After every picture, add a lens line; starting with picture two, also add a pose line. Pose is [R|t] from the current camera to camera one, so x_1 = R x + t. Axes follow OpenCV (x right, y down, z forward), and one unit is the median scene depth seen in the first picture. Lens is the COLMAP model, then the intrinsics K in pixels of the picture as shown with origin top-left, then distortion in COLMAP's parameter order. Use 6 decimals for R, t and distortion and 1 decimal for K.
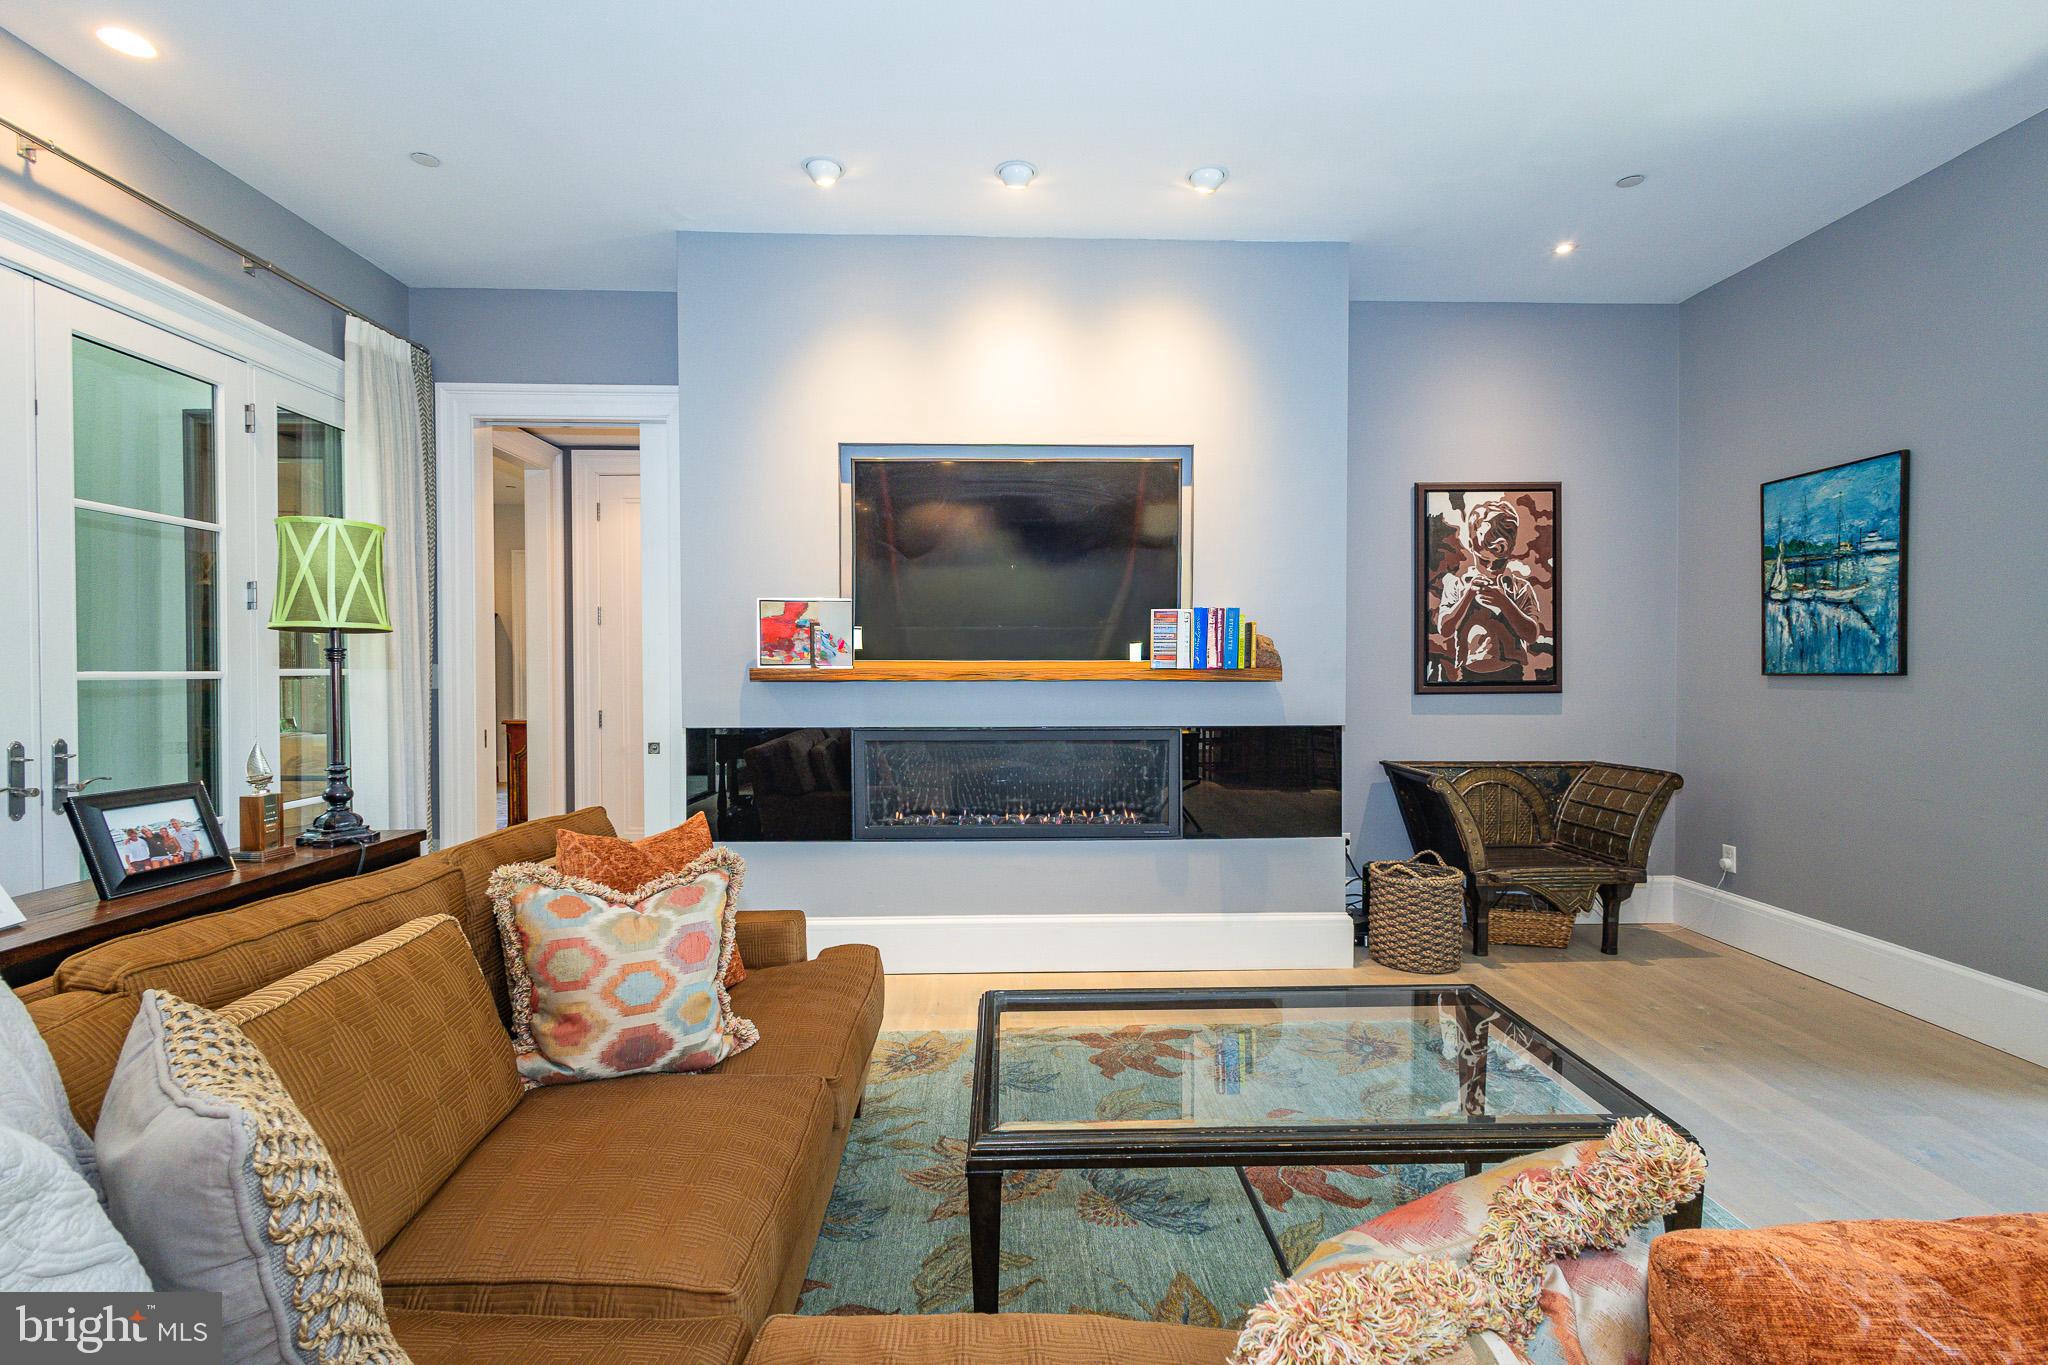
lens RADIAL K [[938.7, 0, 1020.0], [0, 938.7, 681.2], [0, 0, 1]] dist [0.005566, -0.001736]
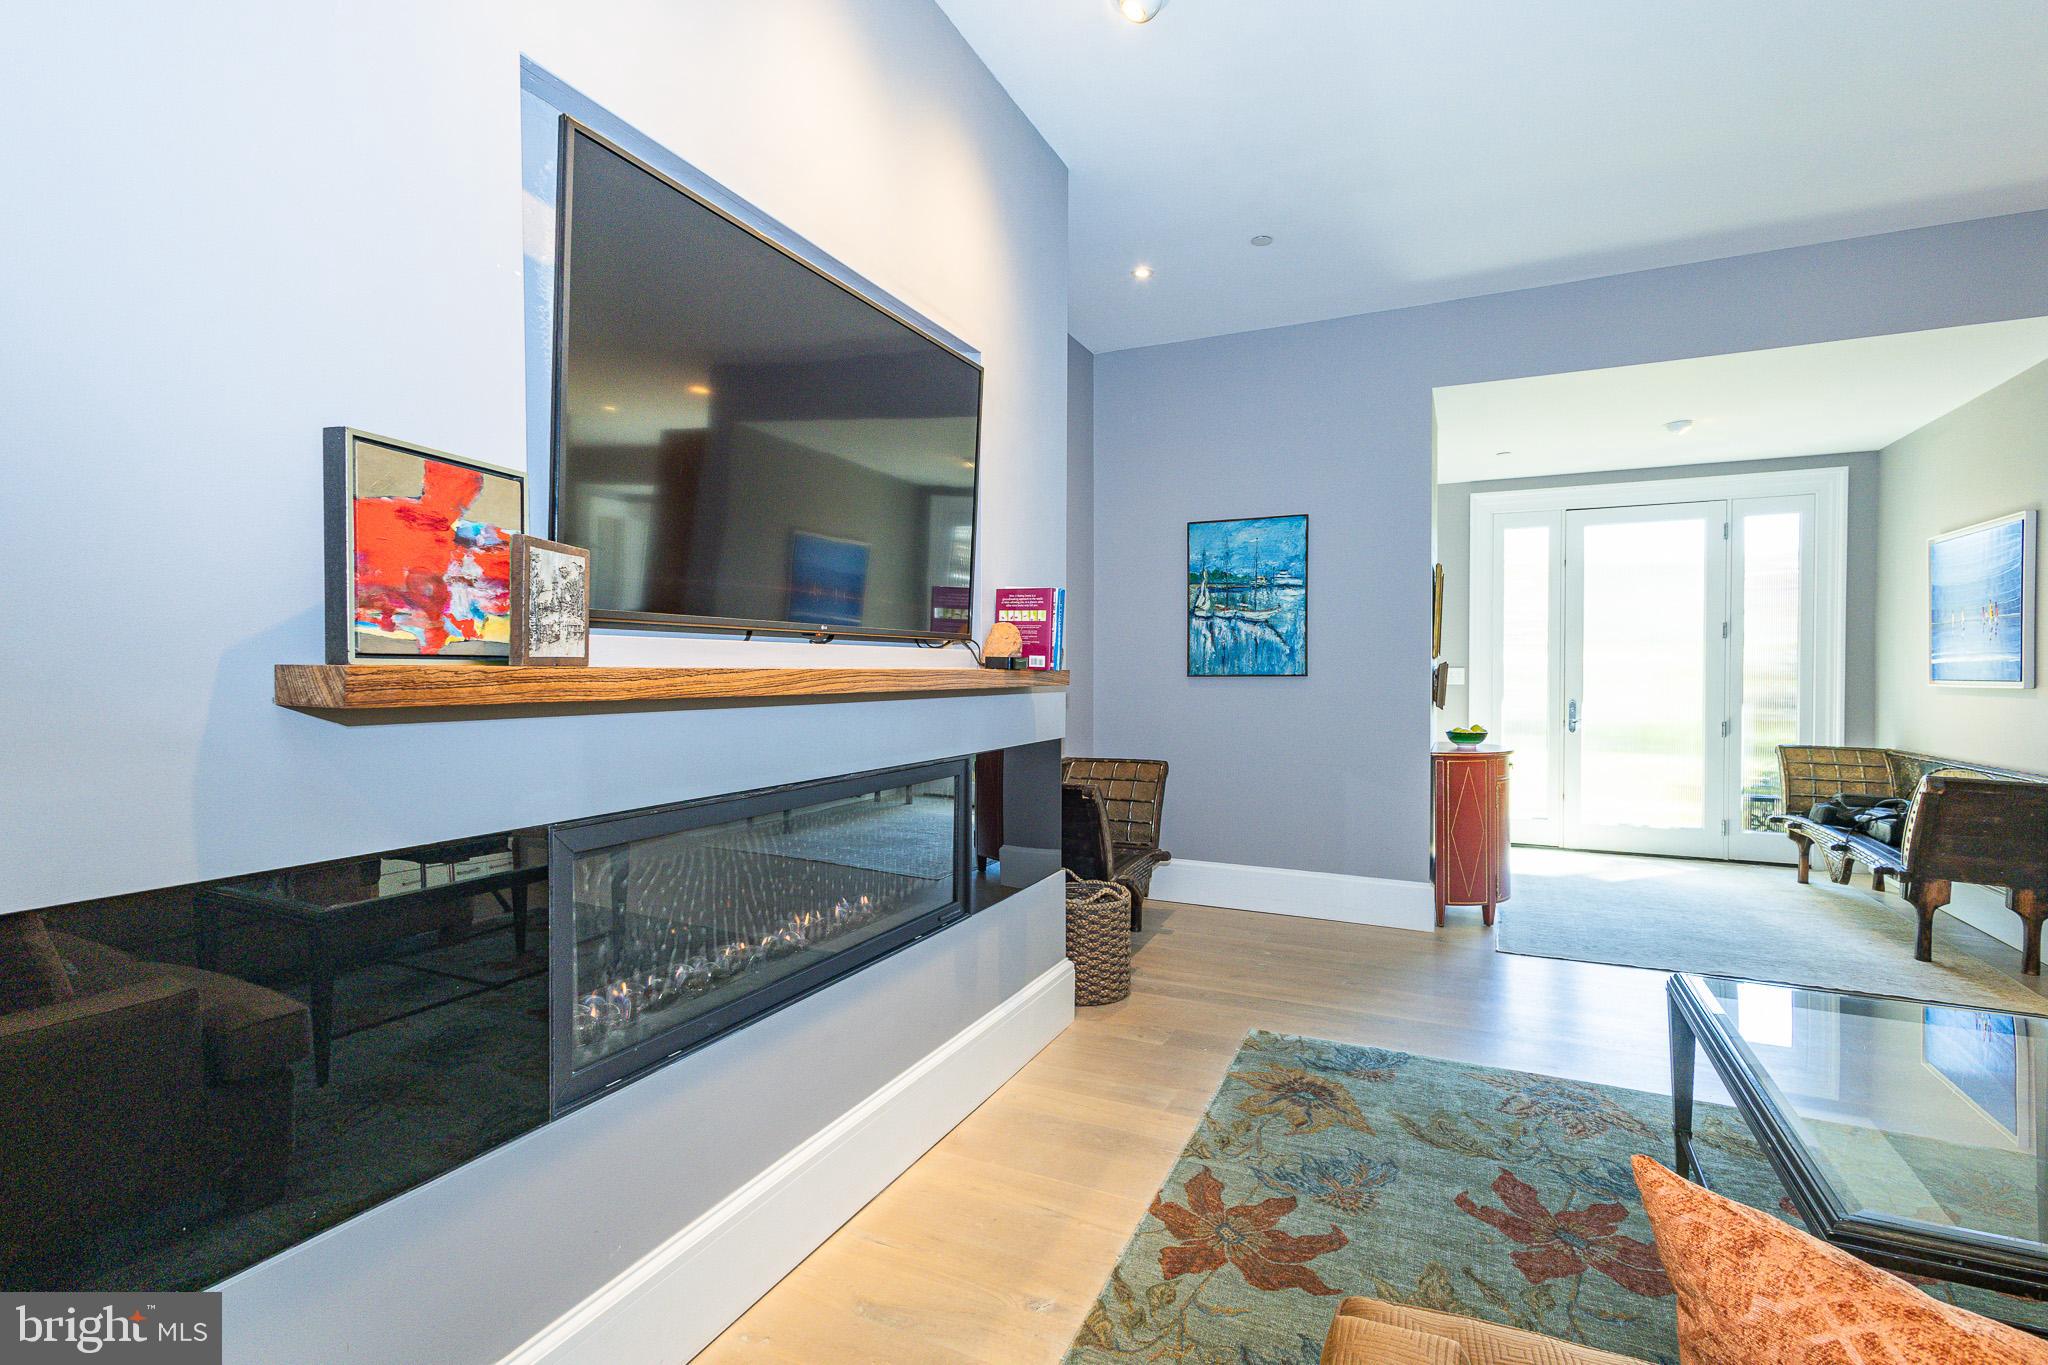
lens RADIAL K [[938.7, 0, 1008.2], [0, 938.7, 673.5], [0, 0, 1]] dist [0.005566, -0.001736]
pose [[0.453889, -0.001318, 0.891057, -0.454060], [0.012296, 0.999913, -0.004784, -0.007622], [-0.890974, 0.013128, 0.453865, 0.689628]]
